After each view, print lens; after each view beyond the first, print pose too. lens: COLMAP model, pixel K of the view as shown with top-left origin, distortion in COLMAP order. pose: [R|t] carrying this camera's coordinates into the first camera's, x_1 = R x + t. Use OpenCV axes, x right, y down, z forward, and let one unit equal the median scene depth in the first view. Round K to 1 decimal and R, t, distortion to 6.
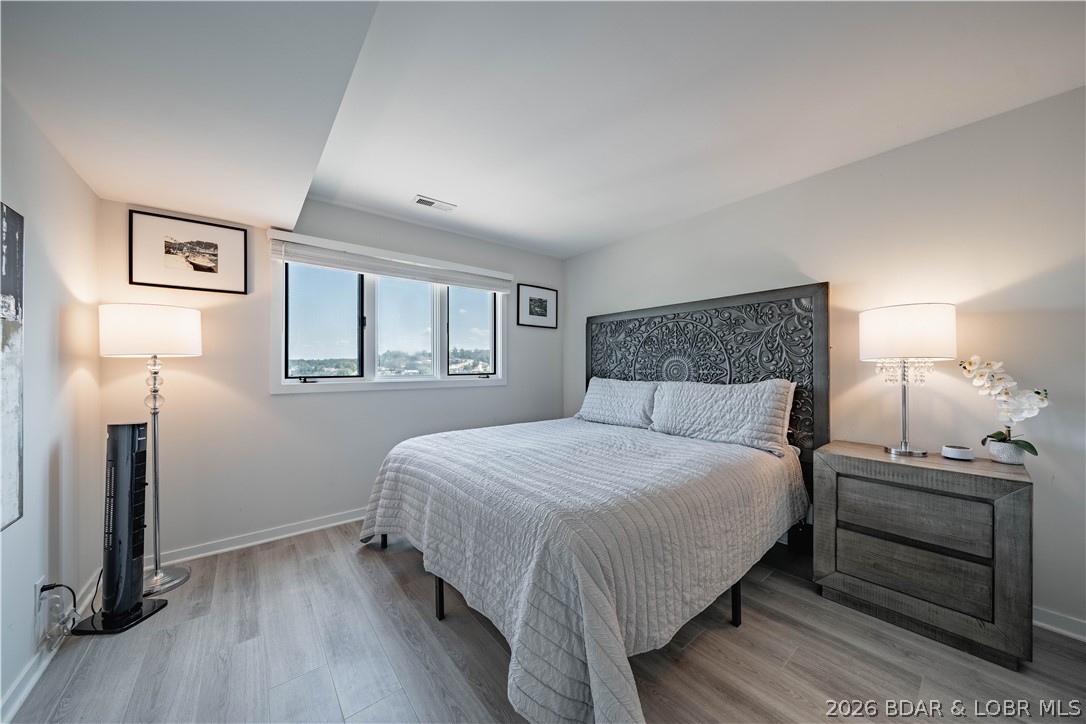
lens RADIAL K [[370.8, 0, 544.3], [0, 370.8, 364.6], [0, 0, 1]] dist [-0.004819, -0.000481]
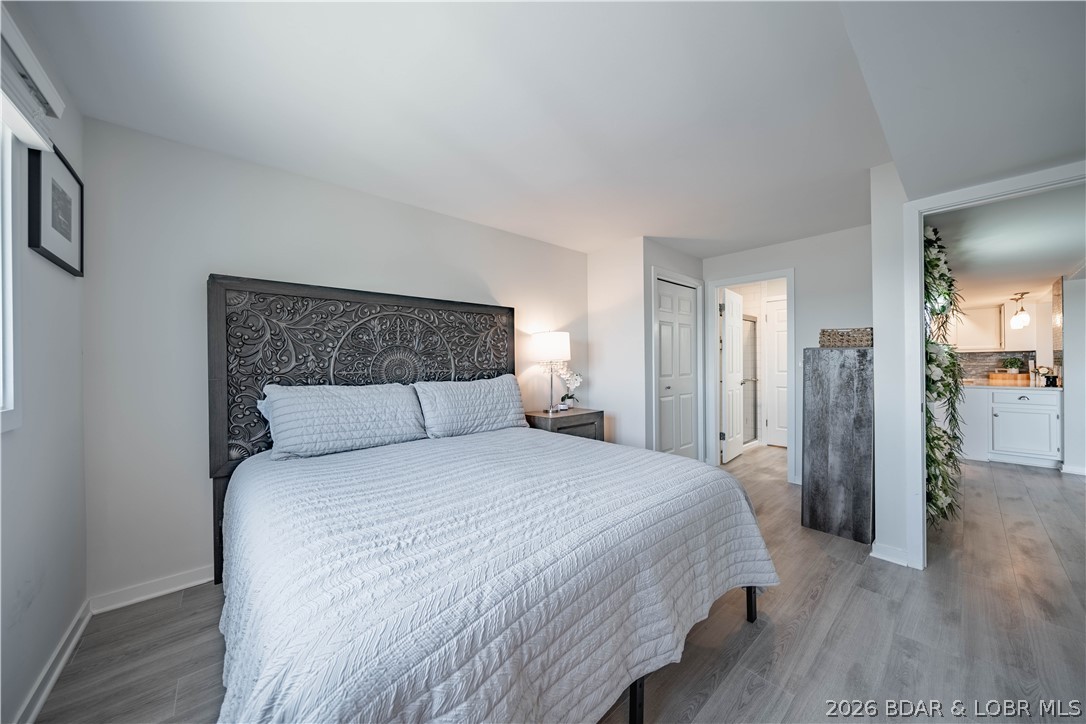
lens RADIAL K [[370.8, 0, 544.3], [0, 370.8, 364.6], [0, 0, 1]] dist [-0.004819, -0.000481]
pose [[-0.039412, -0.000482, 0.999223, -0.653152], [0.002636, 0.999996, 0.000586, 0.003342], [-0.999220, 0.002657, -0.039411, 0.839036]]
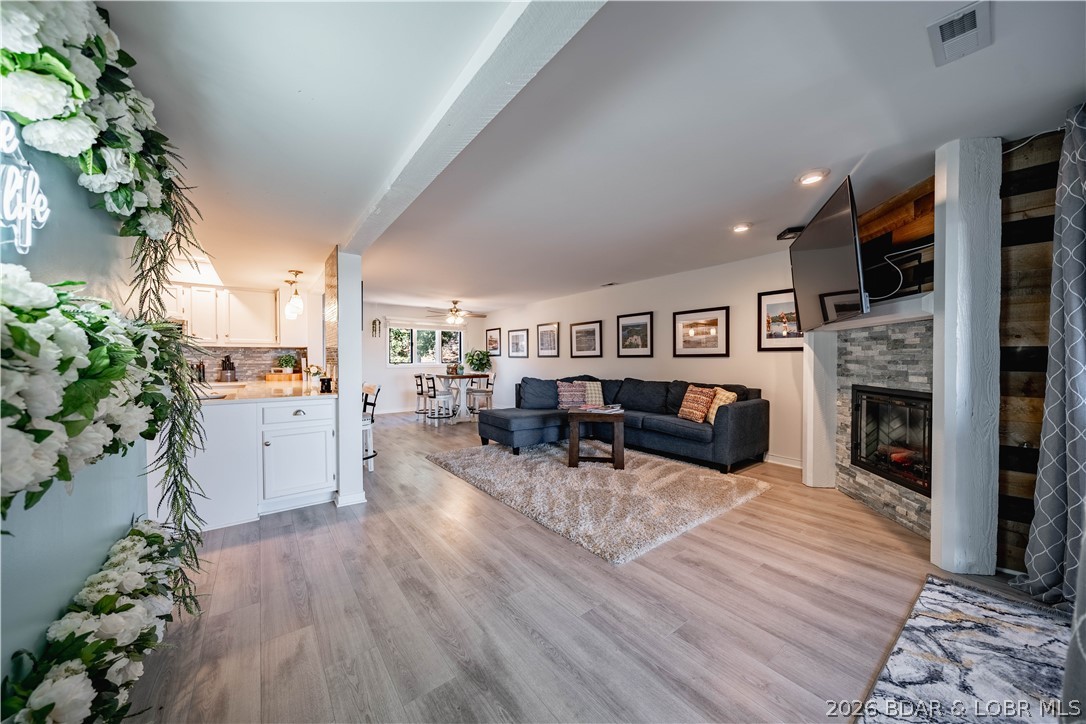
lens RADIAL K [[370.8, 0, 544.3], [0, 370.8, 364.6], [0, 0, 1]] dist [-0.004819, -0.000481]
pose [[-0.999787, -0.000368, 0.020621, 0.156465], [-0.000179, 0.999958, 0.009166, 0.002361], [-0.020624, 0.009160, -0.999745, -0.287966]]
